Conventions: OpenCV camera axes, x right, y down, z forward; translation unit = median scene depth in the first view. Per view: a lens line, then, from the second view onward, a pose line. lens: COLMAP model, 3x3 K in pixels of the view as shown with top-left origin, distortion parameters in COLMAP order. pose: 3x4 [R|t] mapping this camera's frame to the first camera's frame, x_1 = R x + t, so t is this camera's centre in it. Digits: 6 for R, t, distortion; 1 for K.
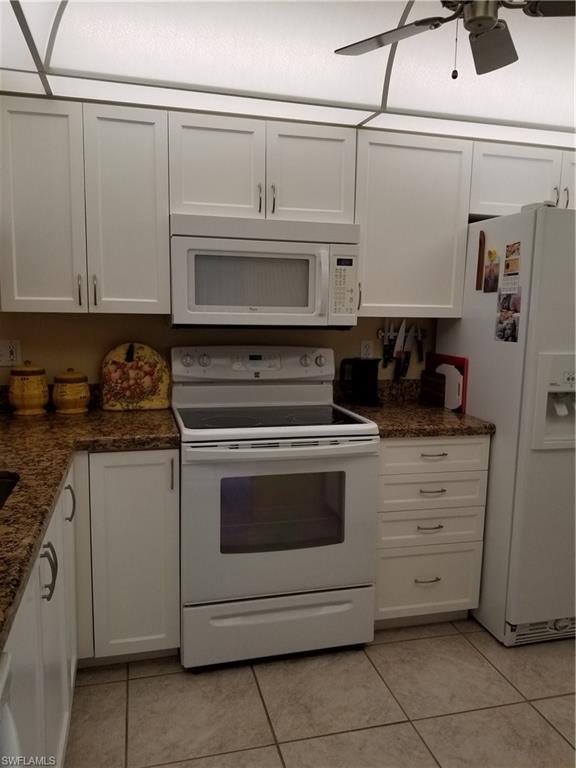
lens RADIAL K [[605.1, 0, 292.1], [0, 605.1, 390.8], [0, 0, 1]] dist [0.088991, -0.143775]
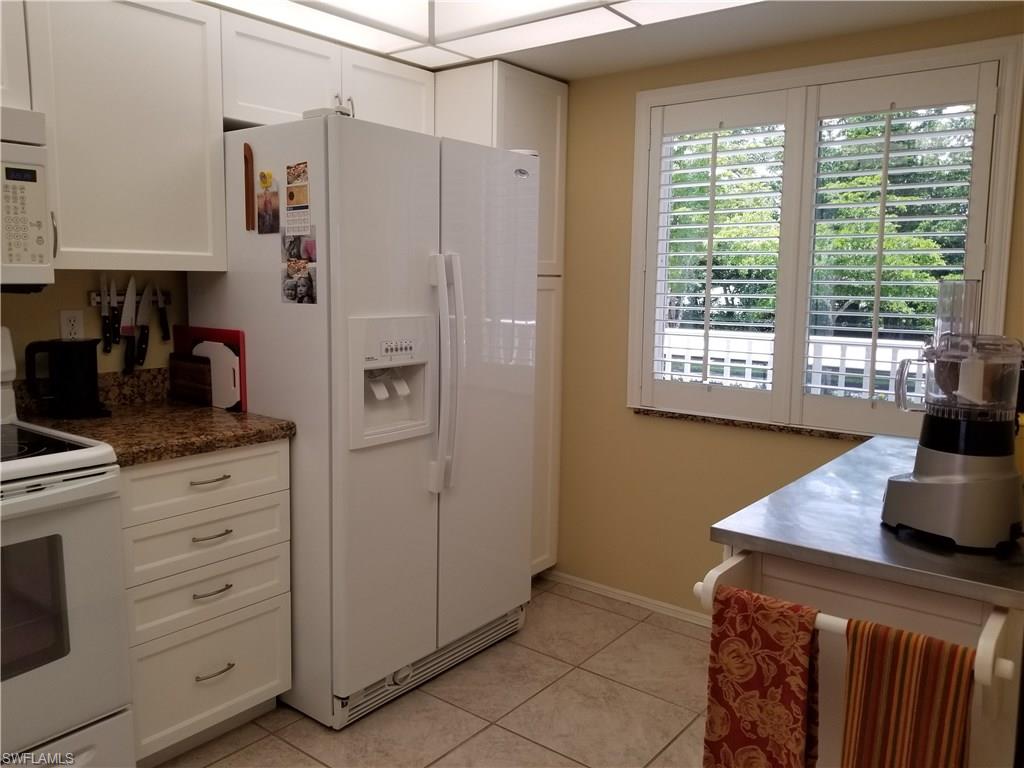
lens RADIAL K [[807.6, 0, 512.7], [0, 807.6, 375.4], [0, 0, 1]] dist [0.046794, -0.085409]
pose [[0.796158, -0.084190, 0.599203, -0.019662], [0.087806, 0.995866, 0.023255, 0.001748], [-0.598684, 0.034099, 0.800259, 0.106456]]
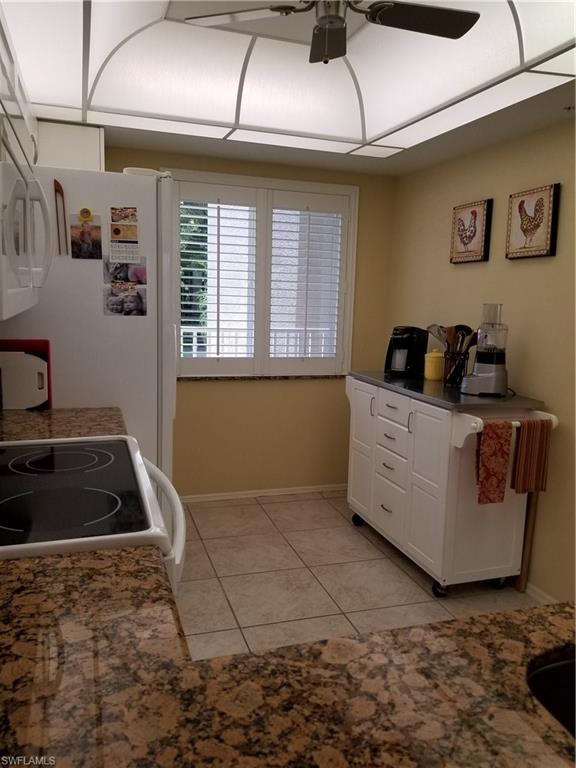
lens RADIAL K [[605.7, 0, 288.8], [0, 605.7, 399.0], [0, 0, 1]] dist [0.046794, -0.085409]
pose [[-0.067654, -0.194421, 0.978582, -0.567128], [0.104017, 0.974110, 0.200723, -0.112984], [-0.992272, 0.115369, -0.045679, 0.788144]]
